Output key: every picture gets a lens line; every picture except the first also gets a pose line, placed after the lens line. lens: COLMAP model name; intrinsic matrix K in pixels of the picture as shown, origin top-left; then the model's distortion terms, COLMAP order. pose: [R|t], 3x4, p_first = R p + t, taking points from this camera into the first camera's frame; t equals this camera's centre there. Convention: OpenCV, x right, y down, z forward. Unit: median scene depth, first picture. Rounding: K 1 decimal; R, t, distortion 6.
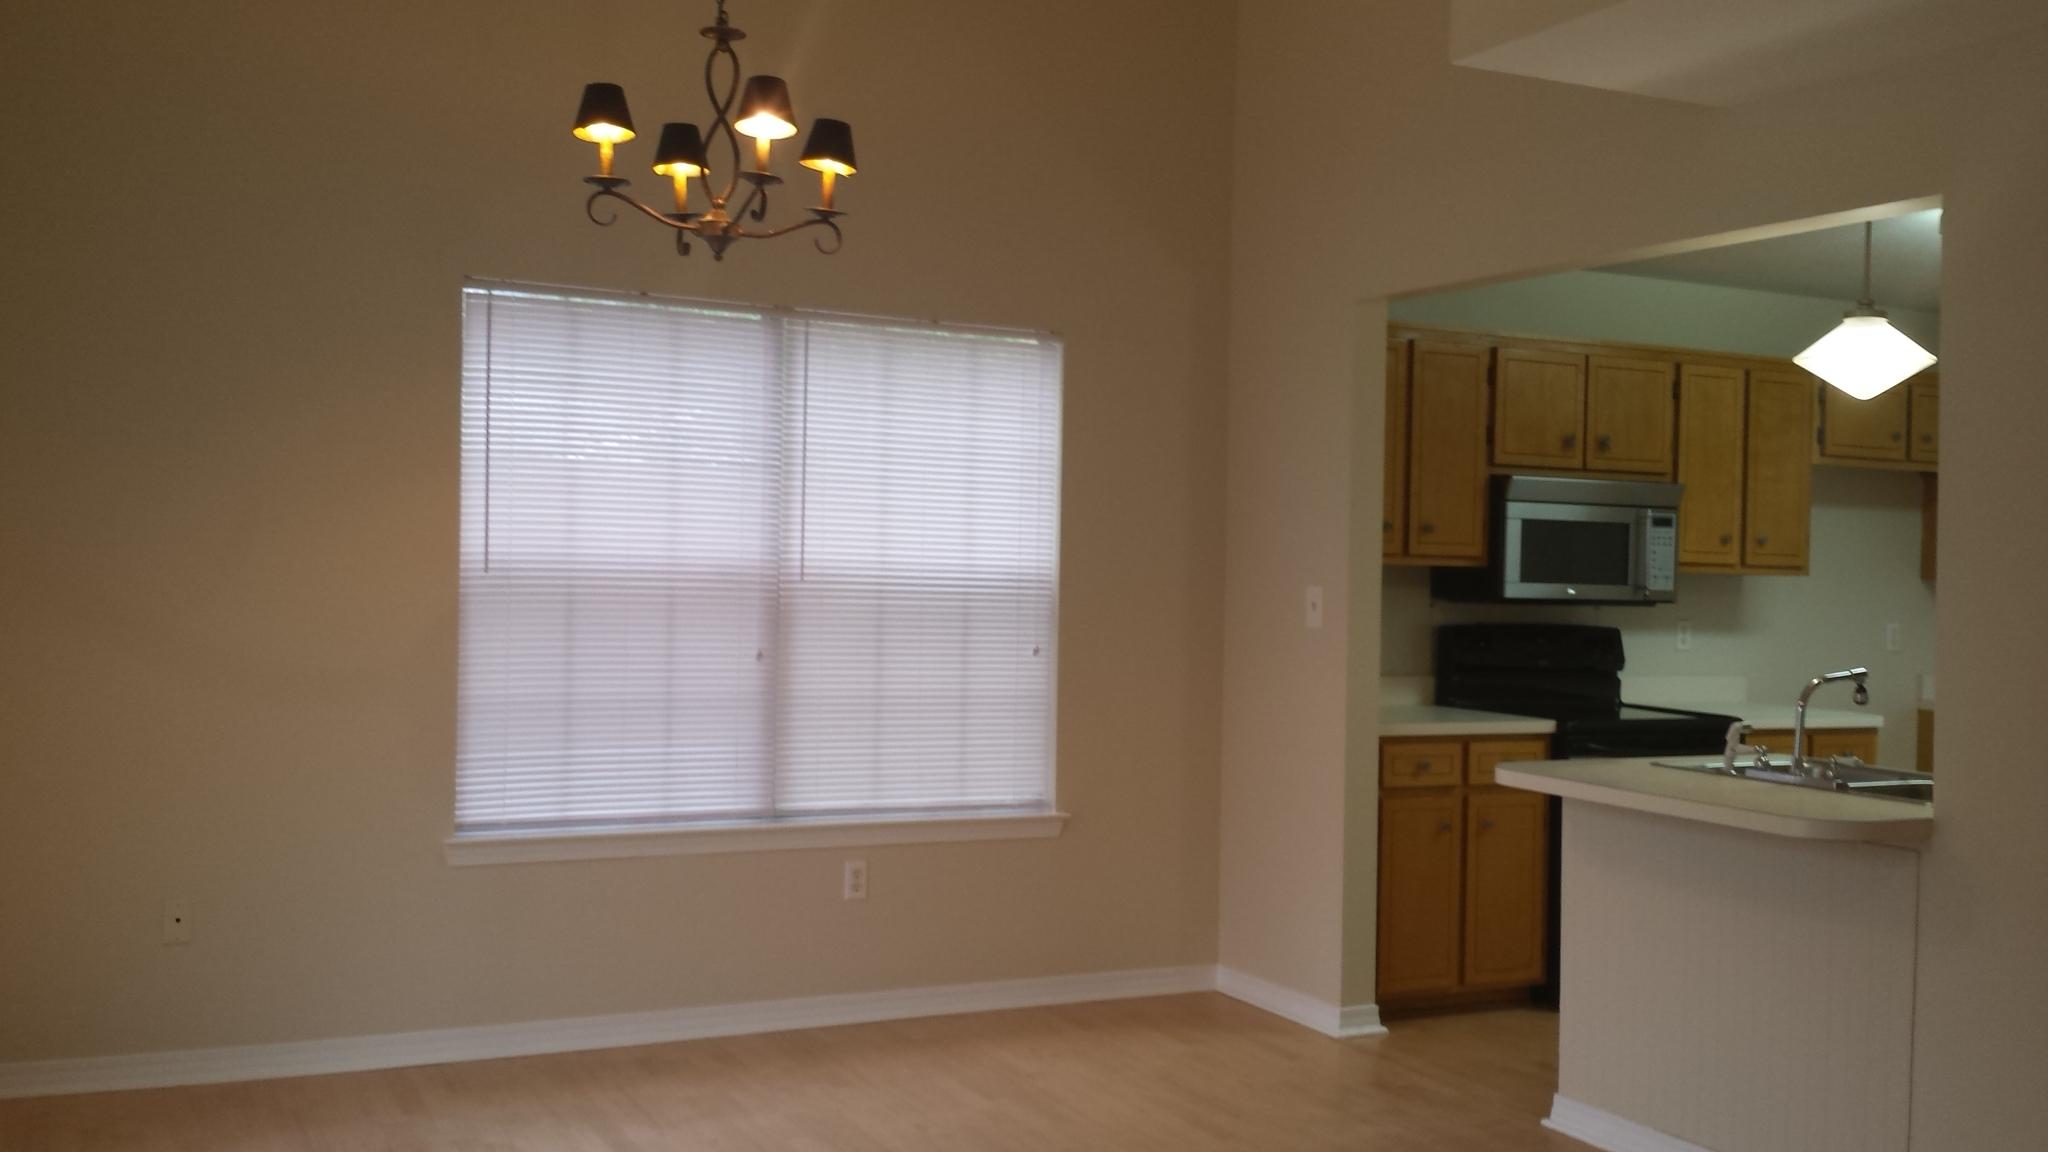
lens RADIAL K [[1916.3, 0, 1017.5], [0, 1916.3, 621.2], [0, 0, 1]] dist [0.141157, -0.325405]
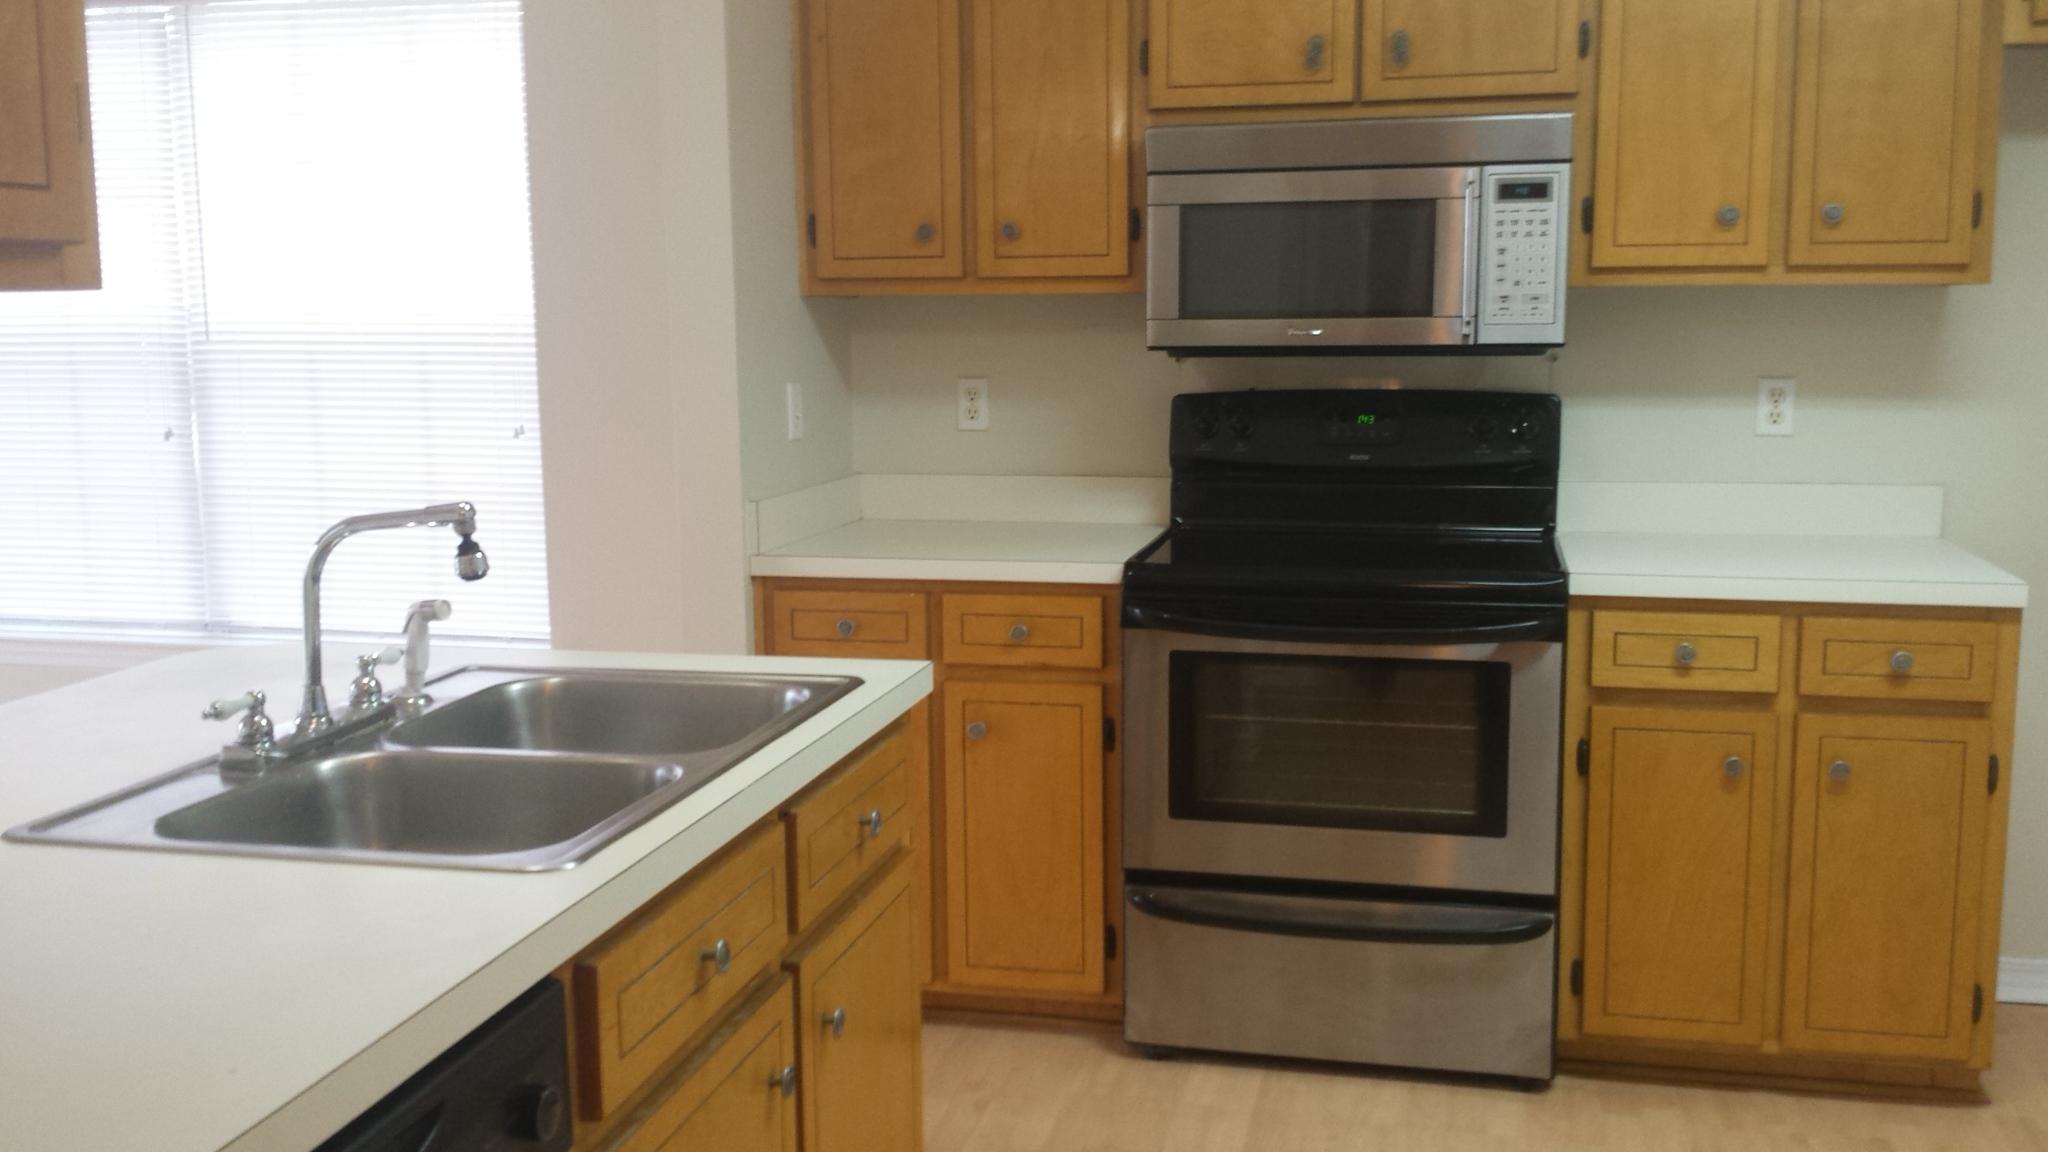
lens RADIAL K [[1916.3, 0, 1017.5], [0, 1916.3, 621.2], [0, 0, 1]] dist [0.141157, -0.325405]
pose [[0.764637, 0.073449, -0.640262, 0.573297], [0.009654, 0.992067, 0.125336, -0.002994], [0.644389, -0.102017, 0.757862, 0.505813]]
